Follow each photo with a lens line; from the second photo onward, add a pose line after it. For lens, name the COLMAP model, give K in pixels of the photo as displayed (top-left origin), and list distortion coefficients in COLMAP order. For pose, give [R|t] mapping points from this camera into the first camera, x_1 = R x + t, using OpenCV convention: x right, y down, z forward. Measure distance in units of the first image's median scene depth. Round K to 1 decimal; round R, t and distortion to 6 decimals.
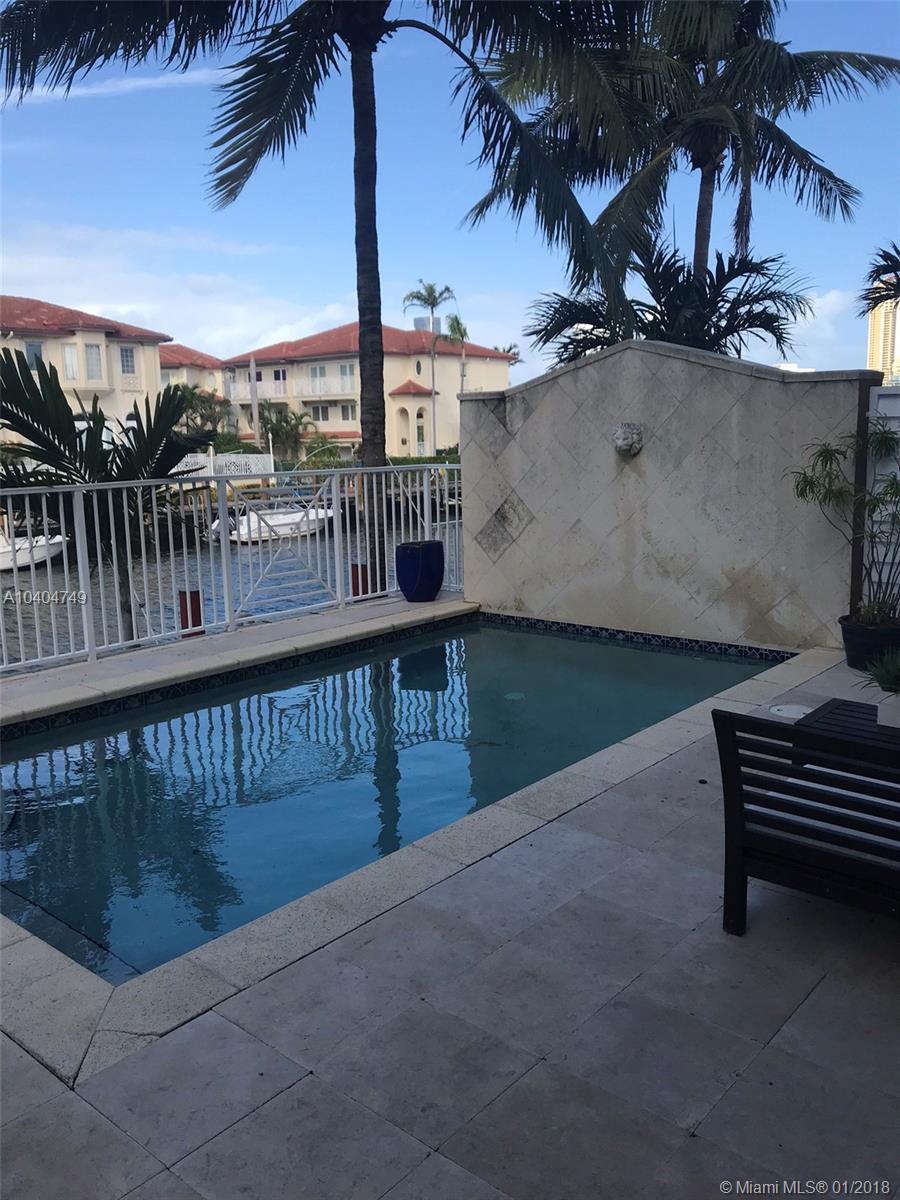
lens RADIAL K [[984.9, 0, 455.2], [0, 984.9, 589.2], [0, 0, 1]] dist [0.036930, -0.036742]
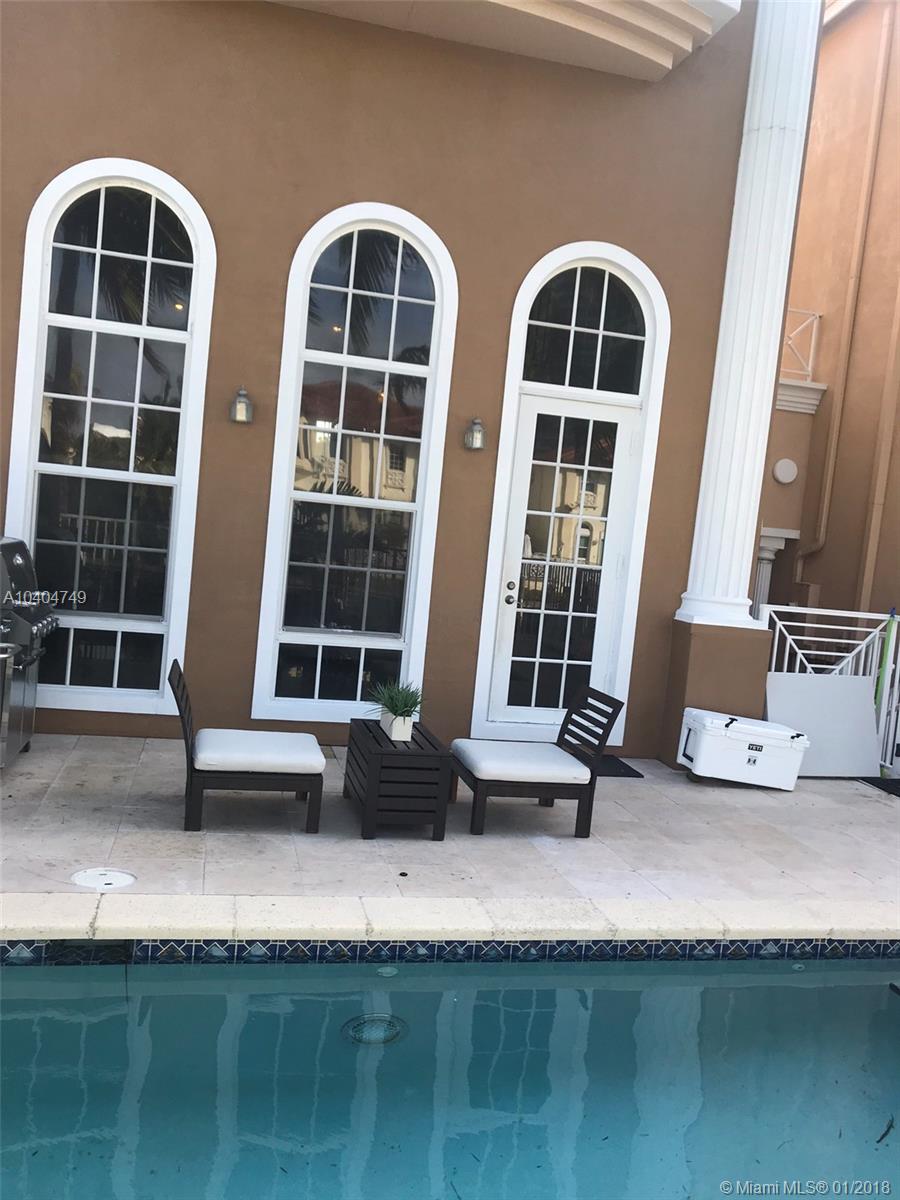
lens RADIAL K [[984.9, 0, 453.1], [0, 984.9, 597.9], [0, 0, 1]] dist [0.036930, -0.036742]
pose [[-0.798957, -0.091454, 0.594394, -0.340781], [0.023399, 0.982894, 0.182681, -0.249797], [-0.600933, 0.159862, -0.783149, 1.581551]]
